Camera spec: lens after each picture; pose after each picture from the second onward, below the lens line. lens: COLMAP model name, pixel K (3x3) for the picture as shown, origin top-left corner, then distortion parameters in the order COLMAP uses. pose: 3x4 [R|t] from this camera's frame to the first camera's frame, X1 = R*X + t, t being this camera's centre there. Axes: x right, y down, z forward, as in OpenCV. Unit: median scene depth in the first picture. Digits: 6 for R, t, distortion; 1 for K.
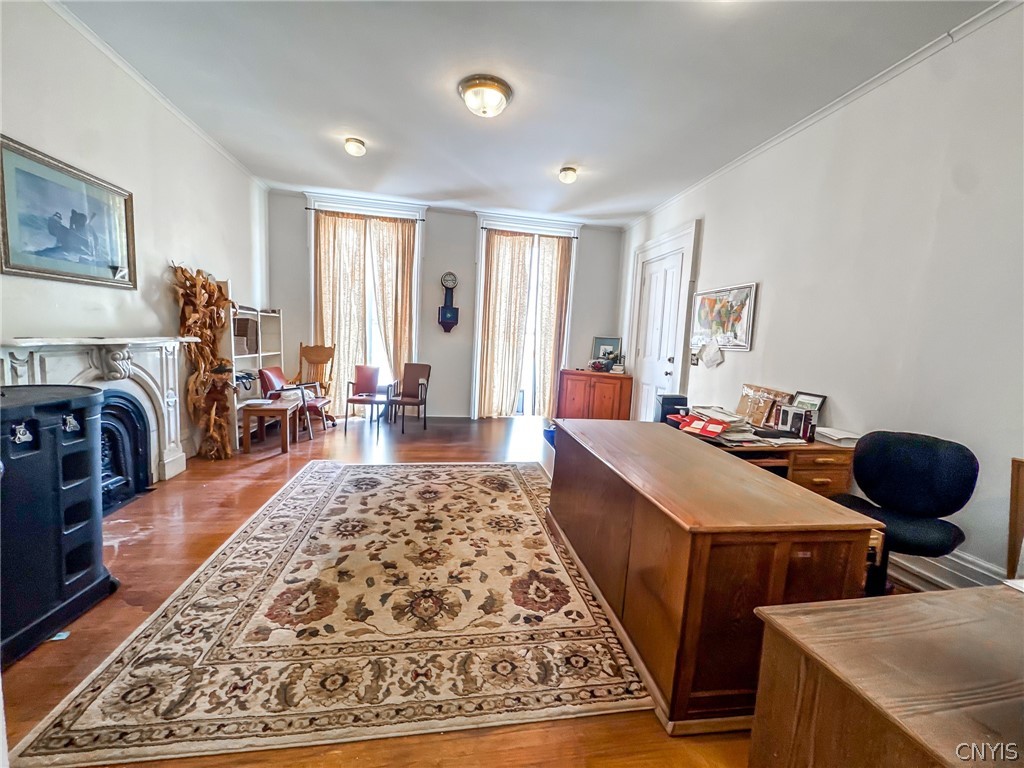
lens RADIAL K [[409.2, 0, 510.2], [0, 409.2, 385.4], [0, 0, 1]] dist [-0.004189, 0.000248]
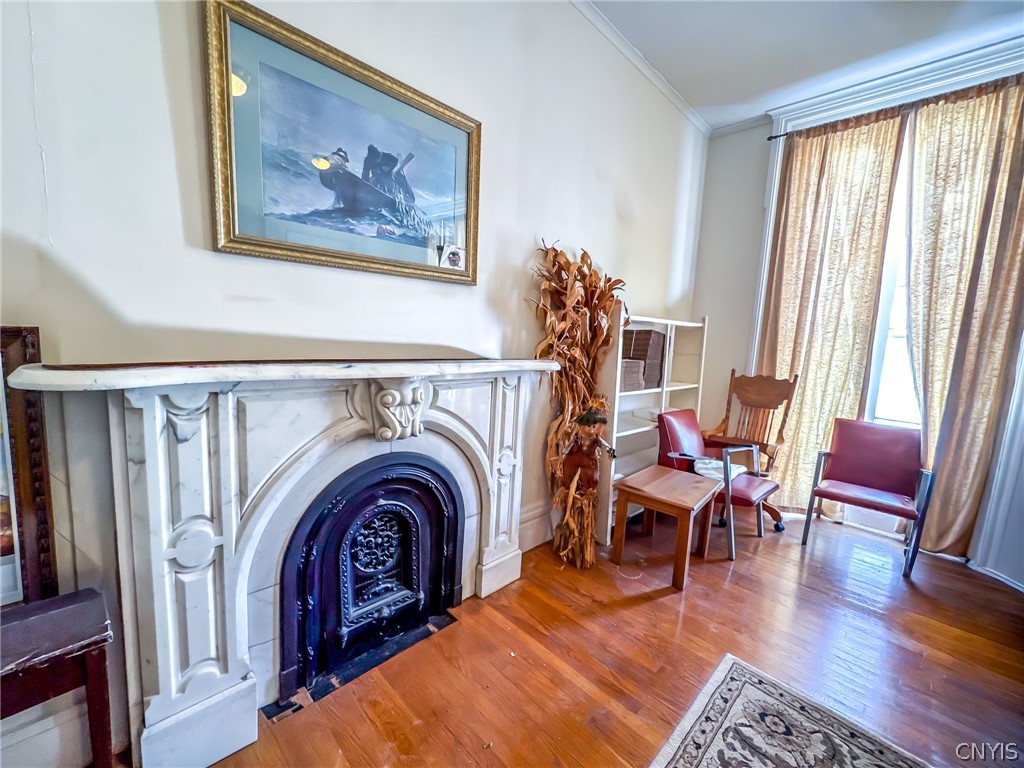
lens RADIAL K [[409.2, 0, 510.9], [0, 409.2, 385.8], [0, 0, 1]] dist [-0.004189, 0.000248]
pose [[0.572760, 0.077099, -0.816089, -0.298798], [-0.110593, 0.993733, 0.016263, -0.079267], [0.812228, 0.080939, 0.577697, 0.562418]]
